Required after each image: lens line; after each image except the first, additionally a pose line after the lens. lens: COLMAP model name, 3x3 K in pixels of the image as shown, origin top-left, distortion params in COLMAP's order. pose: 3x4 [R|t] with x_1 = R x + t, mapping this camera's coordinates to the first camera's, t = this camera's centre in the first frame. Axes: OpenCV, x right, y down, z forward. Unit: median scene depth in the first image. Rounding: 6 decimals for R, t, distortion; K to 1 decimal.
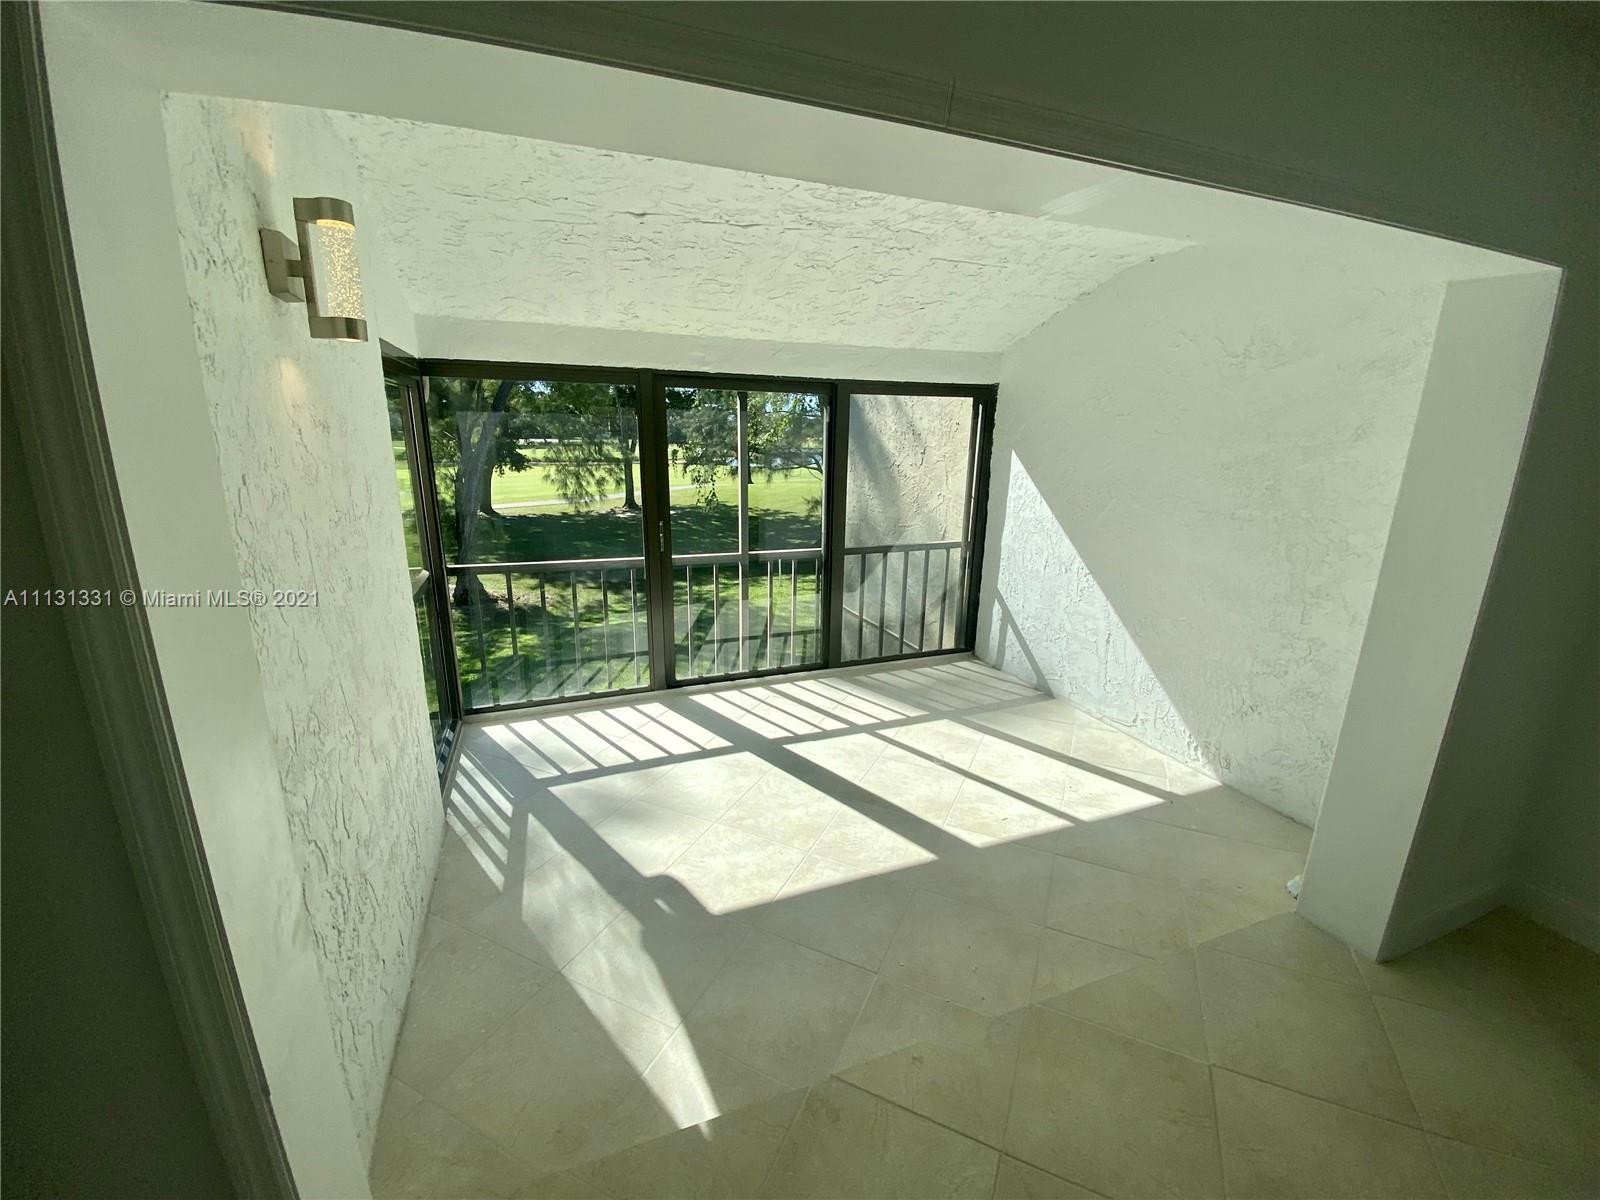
lens RADIAL K [[640.2, 0, 797.8], [0, 640.2, 593.9], [0, 0, 1]] dist [0.023598, -0.020894]
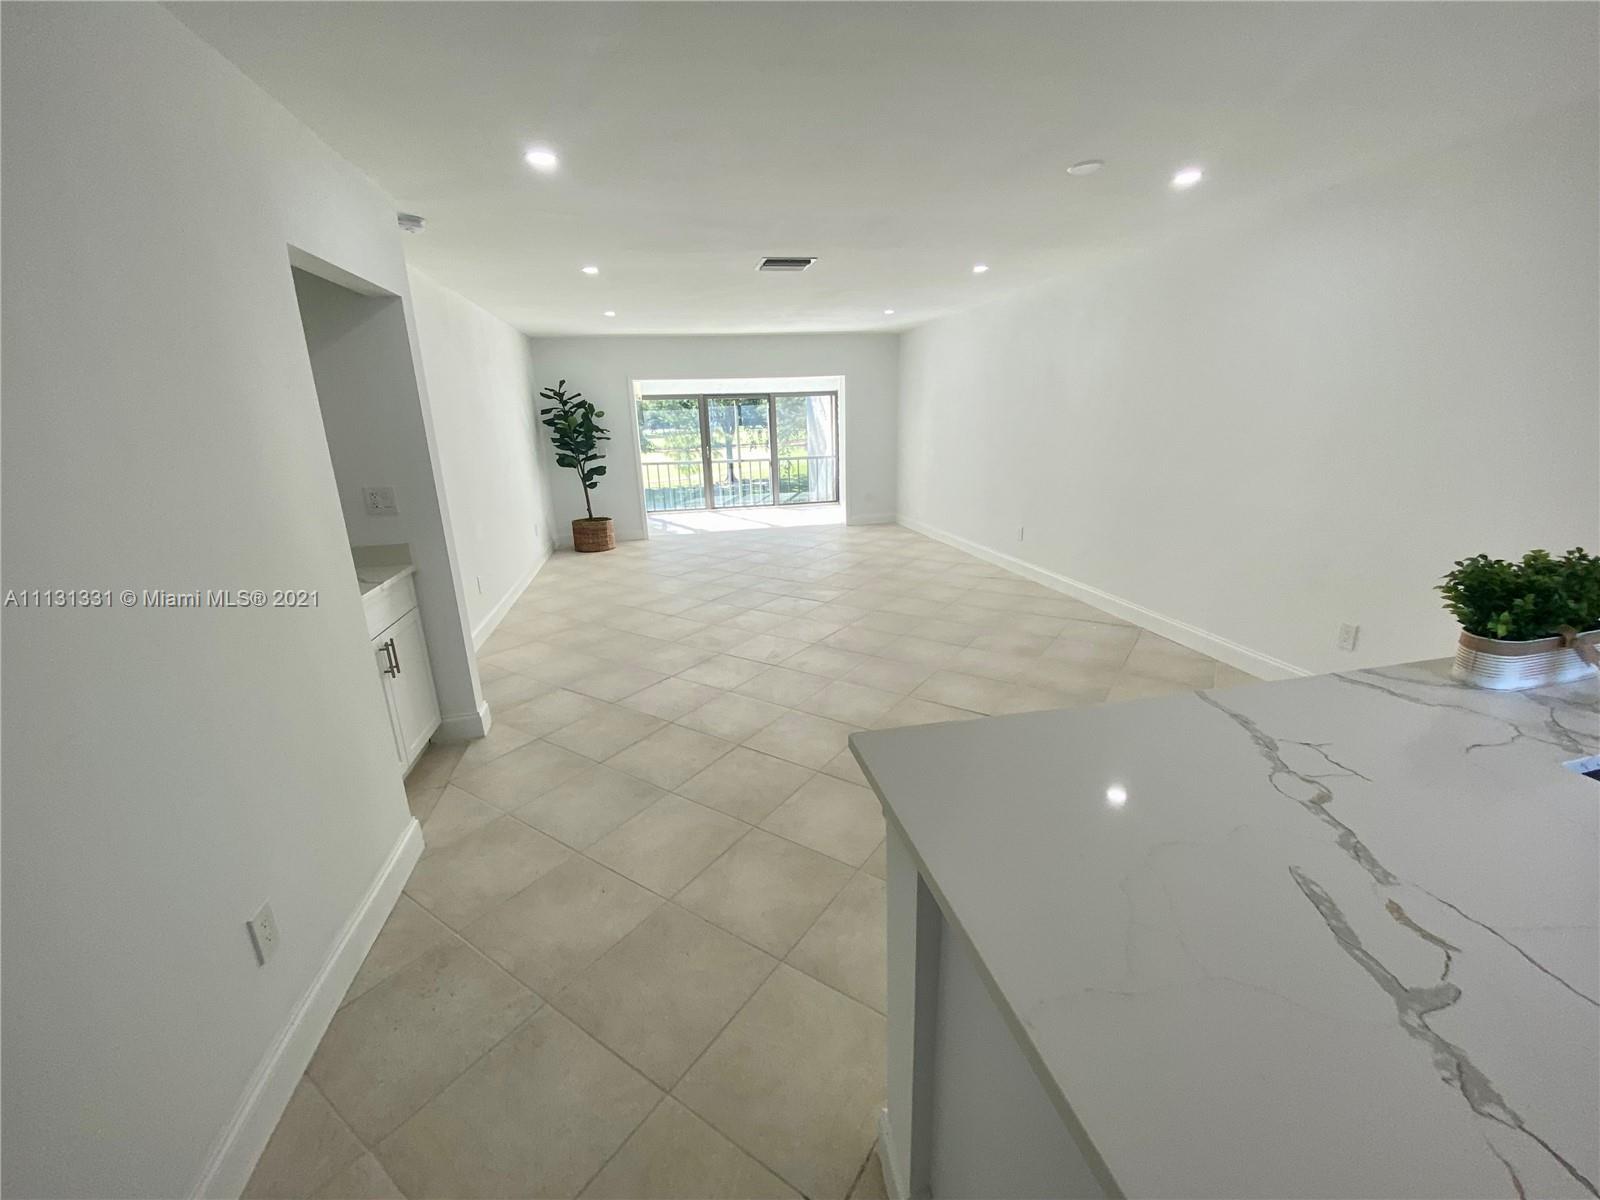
lens RADIAL K [[640.2, 0, 797.8], [0, 640.2, 593.9], [0, 0, 1]] dist [0.023598, -0.020894]
pose [[0.985646, -0.000534, -0.168822, 0.519192], [0.003693, 0.999824, 0.018400, 0.388033], [0.168783, -0.018759, 0.985475, -1.384739]]
